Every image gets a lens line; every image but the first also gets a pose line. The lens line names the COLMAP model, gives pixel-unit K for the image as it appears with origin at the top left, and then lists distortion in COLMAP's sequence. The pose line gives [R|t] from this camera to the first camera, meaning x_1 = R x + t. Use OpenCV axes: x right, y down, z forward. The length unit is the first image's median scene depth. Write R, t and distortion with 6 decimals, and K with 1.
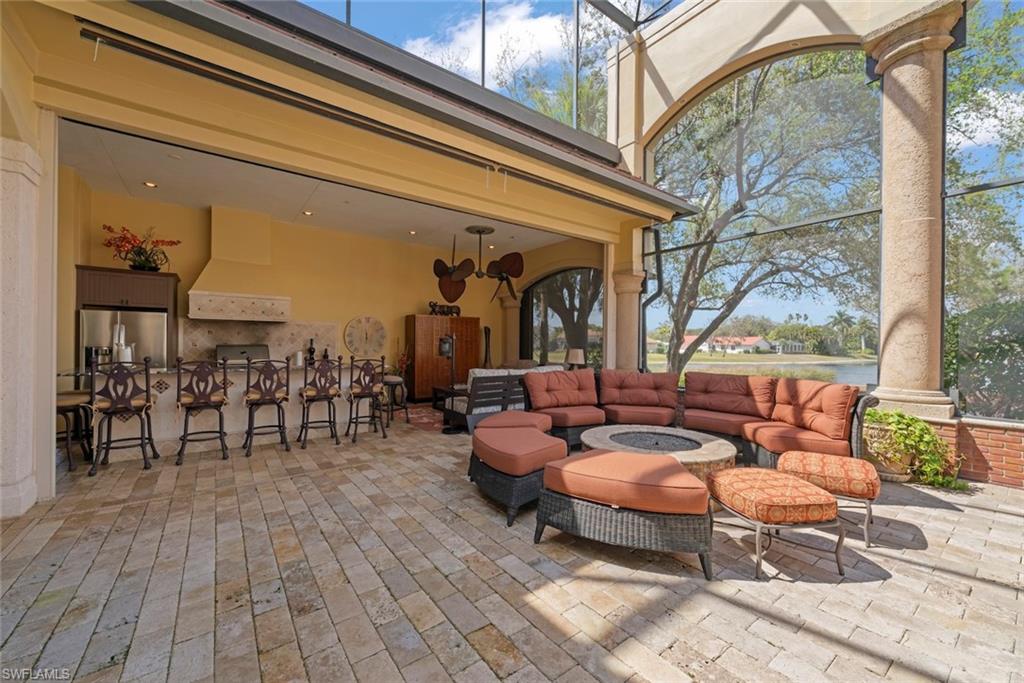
lens RADIAL K [[399.2, 0, 512.6], [0, 399.2, 346.2], [0, 0, 1]] dist [-0.003151, -0.000214]
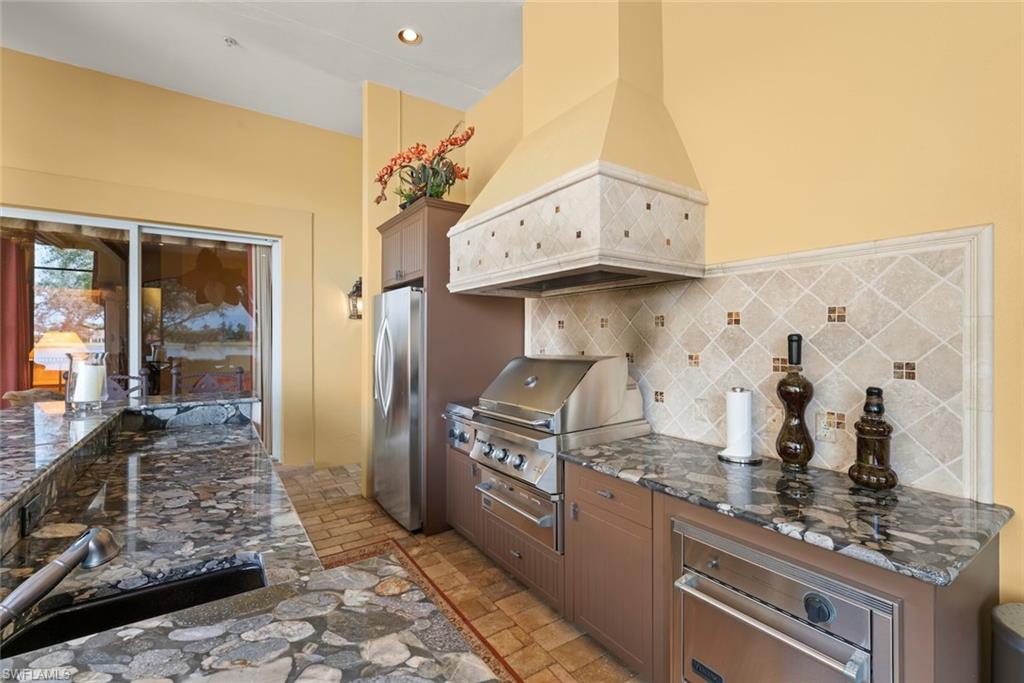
lens RADIAL K [[443.2, 0, 511.4], [0, 443.2, 335.7], [0, 0, 1]] dist [0.002539, 0.000741]
pose [[-0.044640, -0.011214, -0.998940, -0.315079], [-0.000591, 0.999937, -0.011199, -0.018368], [0.999003, 0.000090, -0.044643, 1.011906]]
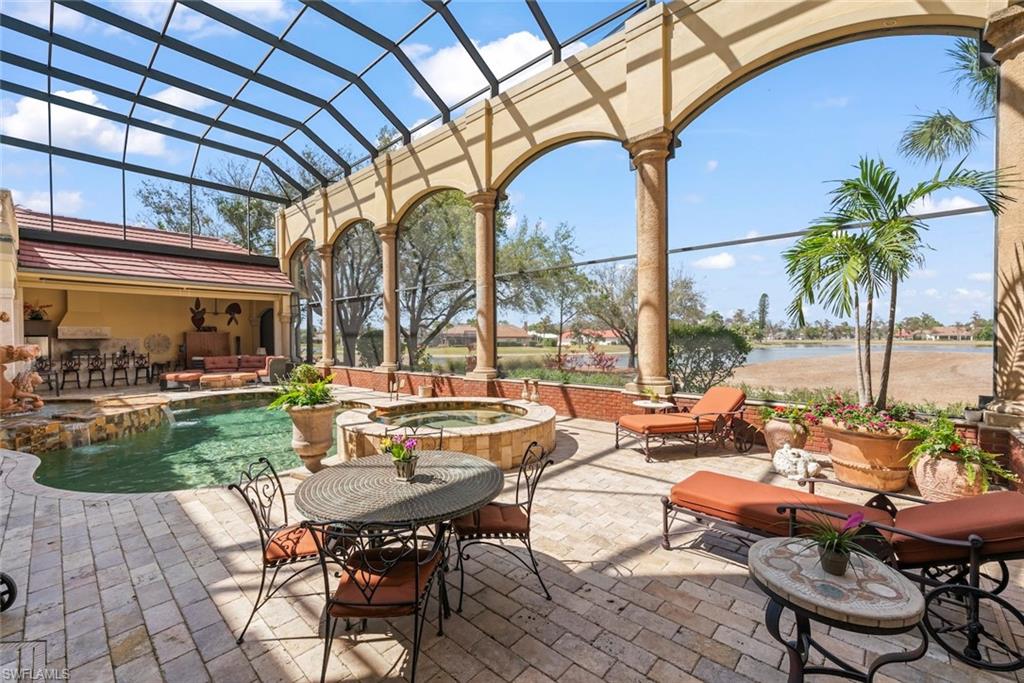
lens RADIAL K [[410.4, 0, 507.8], [0, 410.4, 342.6], [0, 0, 1]] dist [-0.002663, -0.000203]
pose [[0.977755, -0.019419, 0.208848, 1.162048], [0.018602, 0.999810, 0.005872, -0.011633], [-0.208922, -0.001857, 0.977931, -1.741467]]
